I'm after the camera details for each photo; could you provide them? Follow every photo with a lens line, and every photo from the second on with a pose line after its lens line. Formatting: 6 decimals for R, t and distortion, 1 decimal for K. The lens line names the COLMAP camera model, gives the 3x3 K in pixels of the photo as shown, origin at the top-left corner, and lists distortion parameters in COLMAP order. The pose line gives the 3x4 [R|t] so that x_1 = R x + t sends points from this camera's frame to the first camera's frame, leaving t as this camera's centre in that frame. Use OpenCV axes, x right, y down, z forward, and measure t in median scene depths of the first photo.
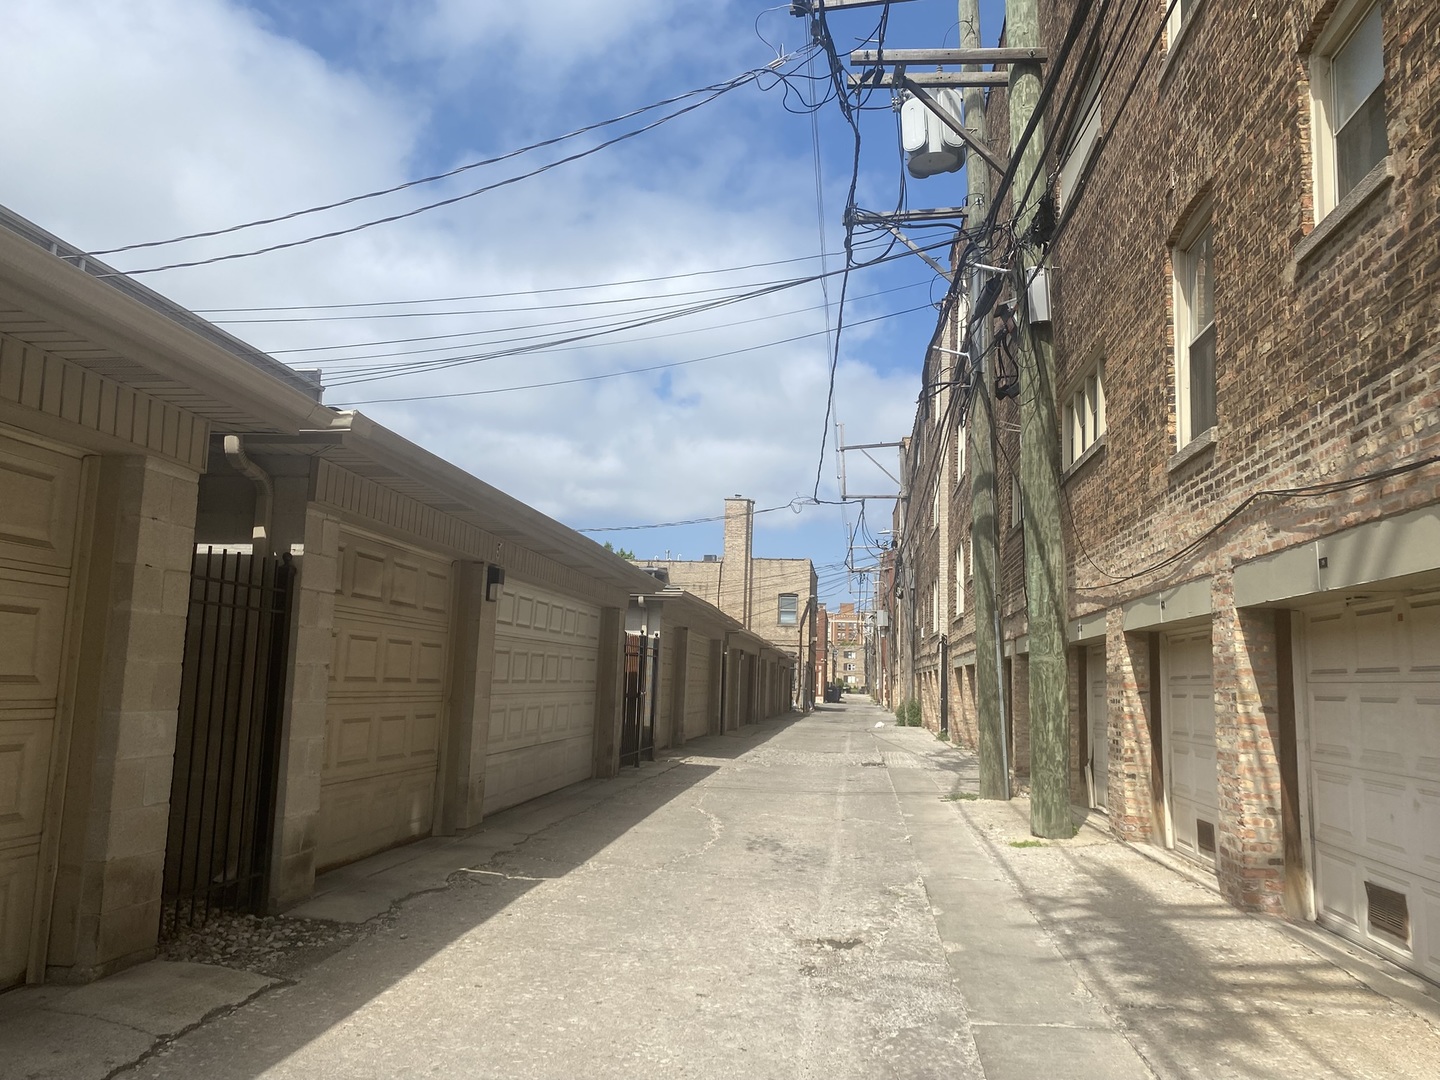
lens RADIAL K [[1092.0, 0, 721.1], [0, 1092.0, 543.0], [0, 0, 1]] dist [0.022186, -0.021987]
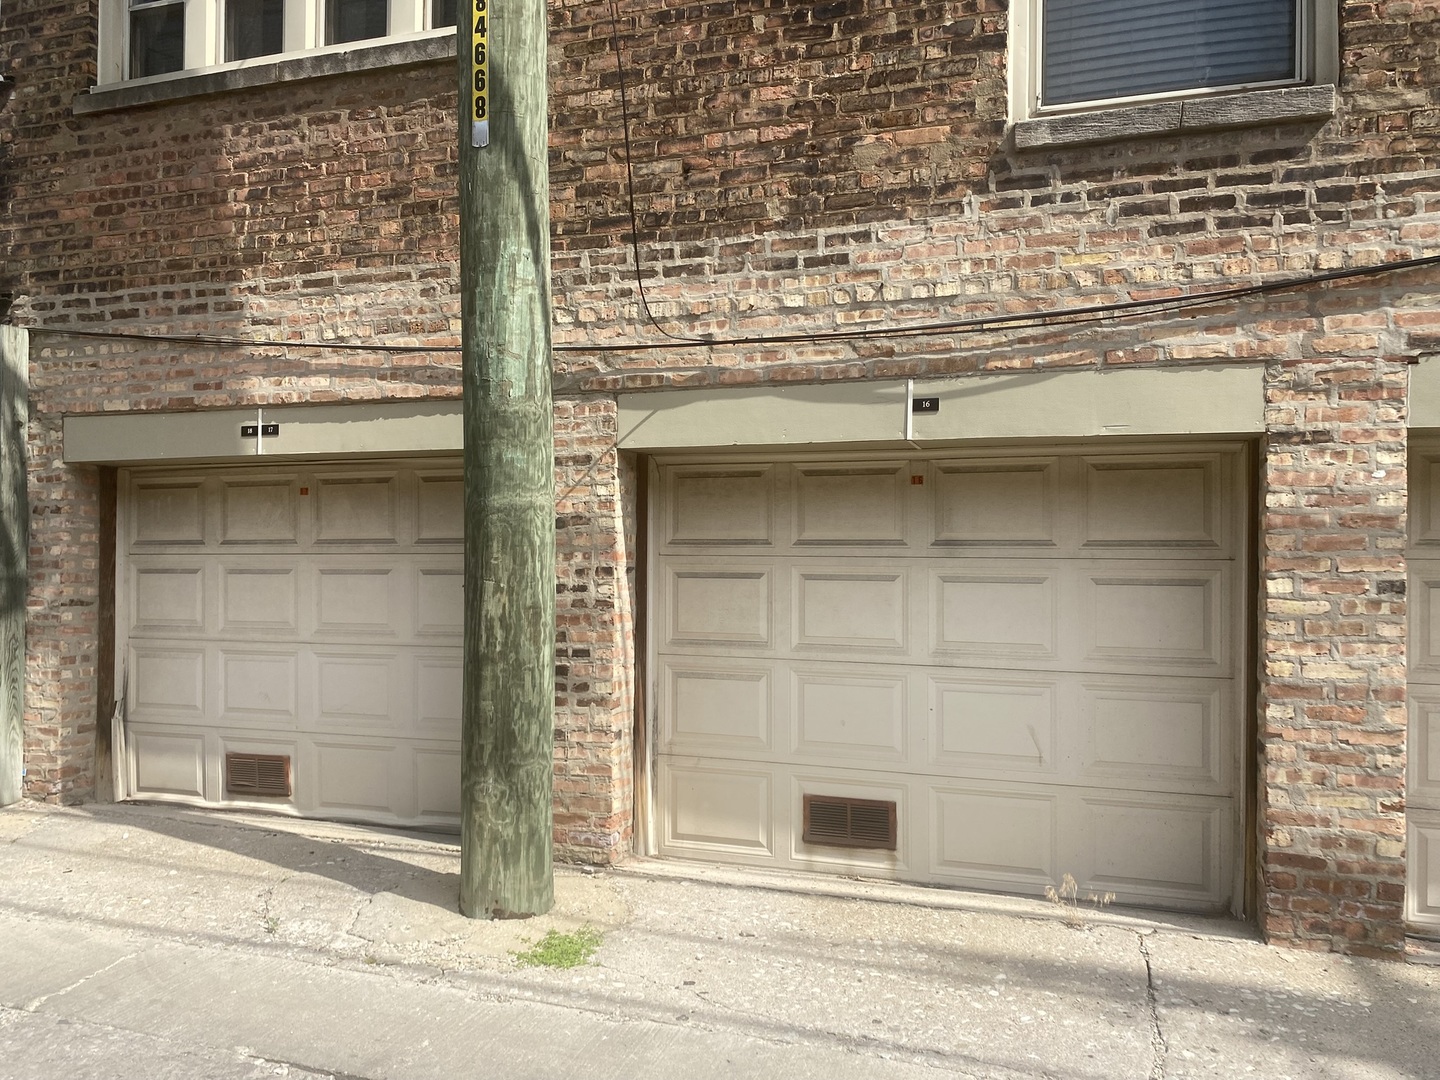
lens RADIAL K [[1092.0, 0, 719.6], [0, 1092.0, 543.8], [0, 0, 1]] dist [0.022186, -0.021987]
pose [[0.202407, -0.015685, 0.979176, -0.105468], [-0.127536, 0.990934, 0.042237, 0.098235], [-0.970961, -0.133429, 0.198571, 0.863585]]
